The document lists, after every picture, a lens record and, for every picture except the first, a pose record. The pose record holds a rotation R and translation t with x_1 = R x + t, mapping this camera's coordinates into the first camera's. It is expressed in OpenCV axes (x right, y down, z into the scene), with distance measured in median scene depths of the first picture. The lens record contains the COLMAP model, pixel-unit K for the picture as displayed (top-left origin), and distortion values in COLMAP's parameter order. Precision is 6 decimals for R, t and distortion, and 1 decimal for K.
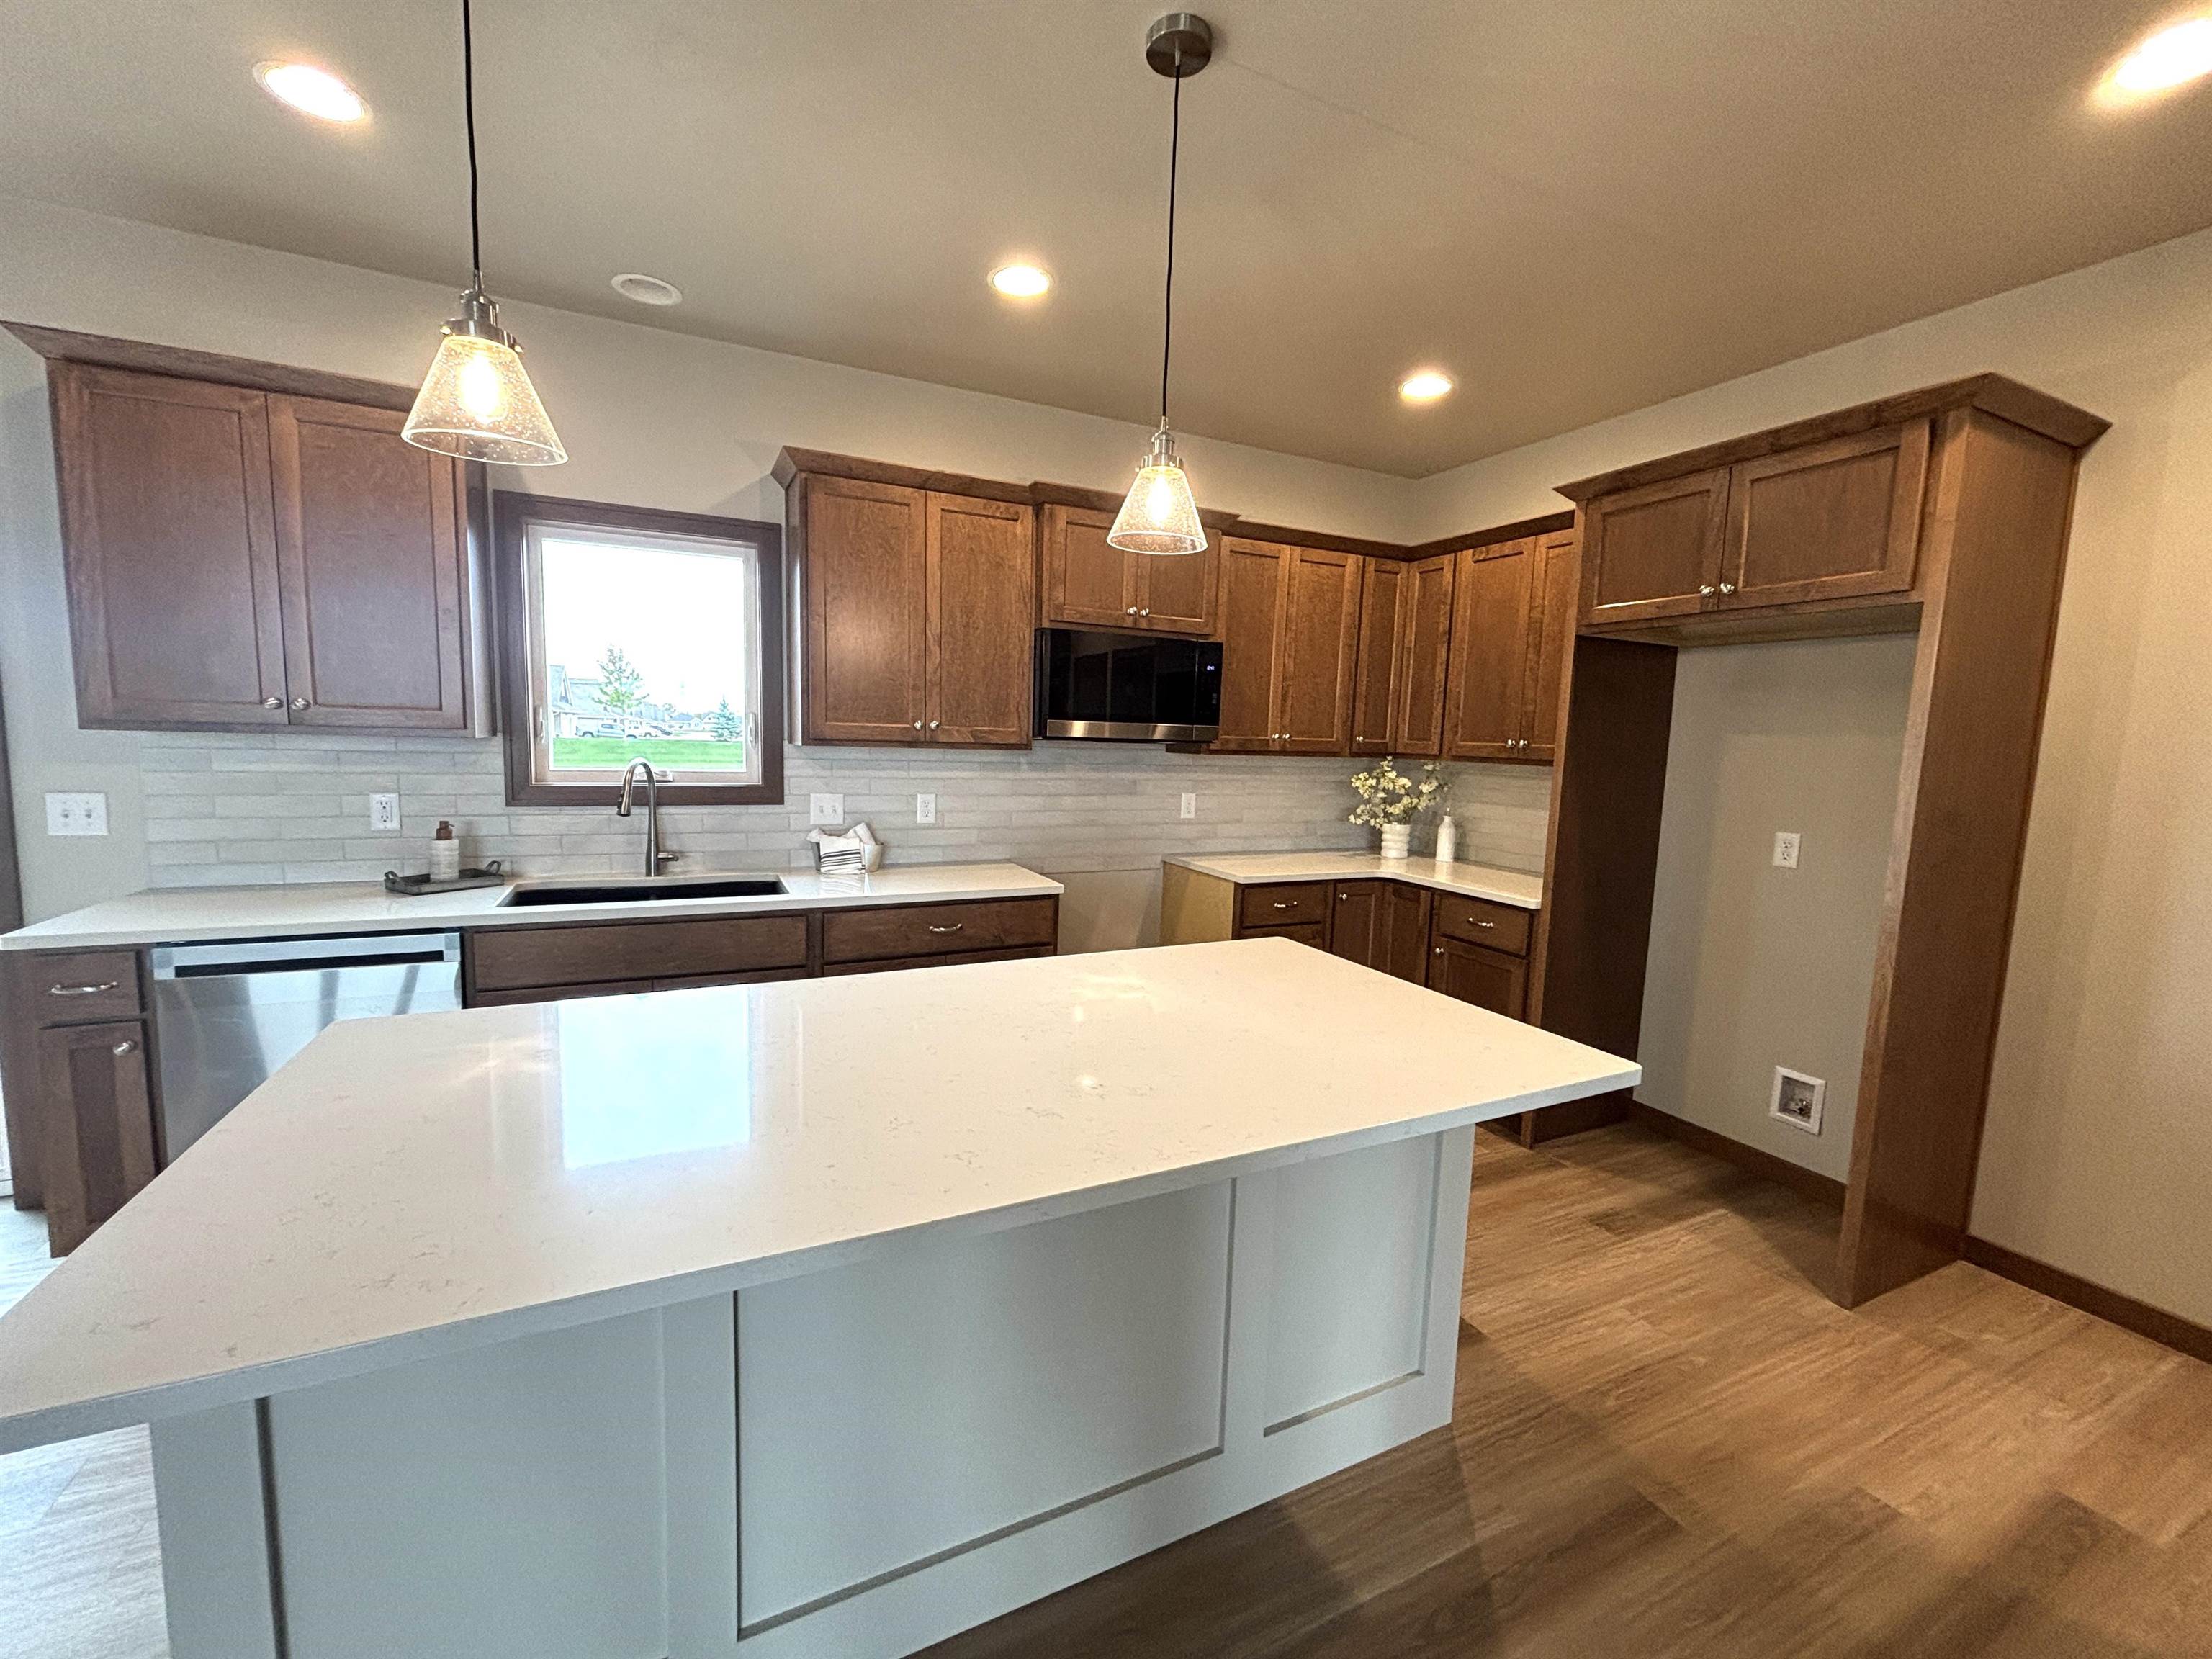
lens RADIAL K [[890.8, 0, 1106.0], [0, 890.8, 829.5], [0, 0, 1]] dist [0.007489, -0.010257]
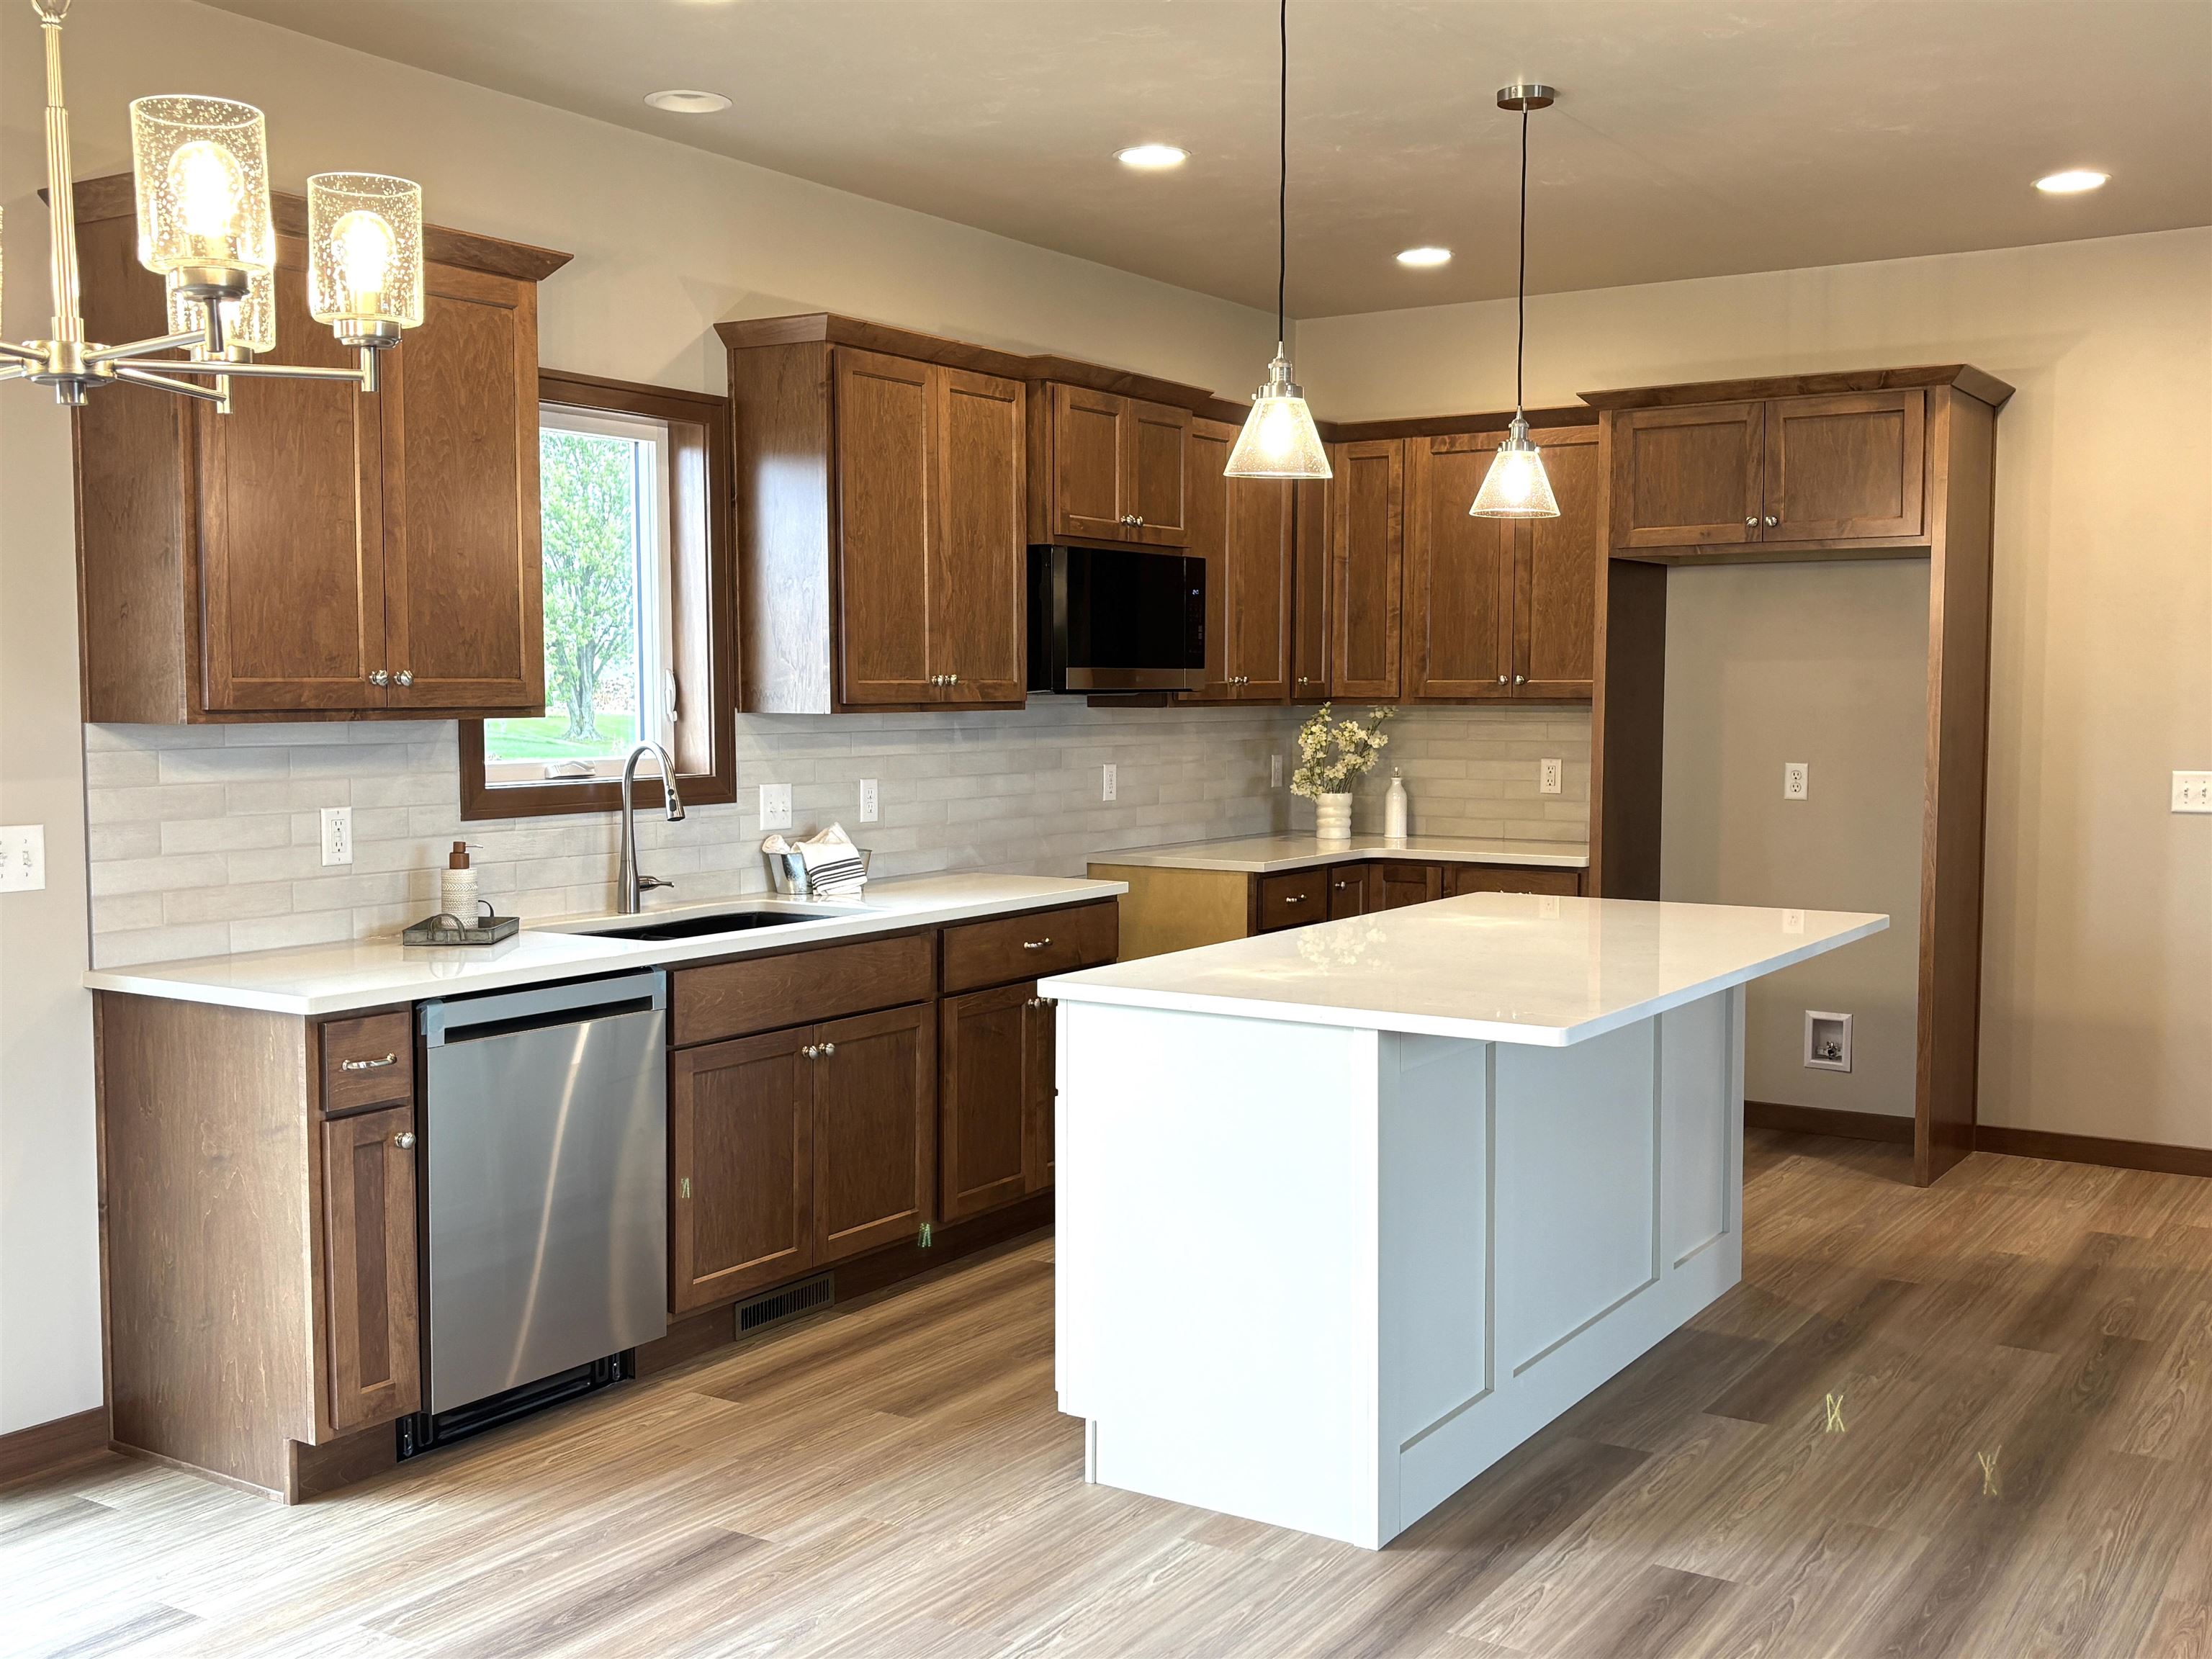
lens RADIAL K [[2202.0, 0, 1107.6], [0, 2202.0, 838.2], [0, 0, 1]] dist [0.157324, -0.761167]
pose [[0.856762, -0.068429, 0.511152, -1.014506], [0.082473, 0.996582, -0.004823, 0.032100], [-0.509075, 0.046289, 0.859477, -0.617974]]
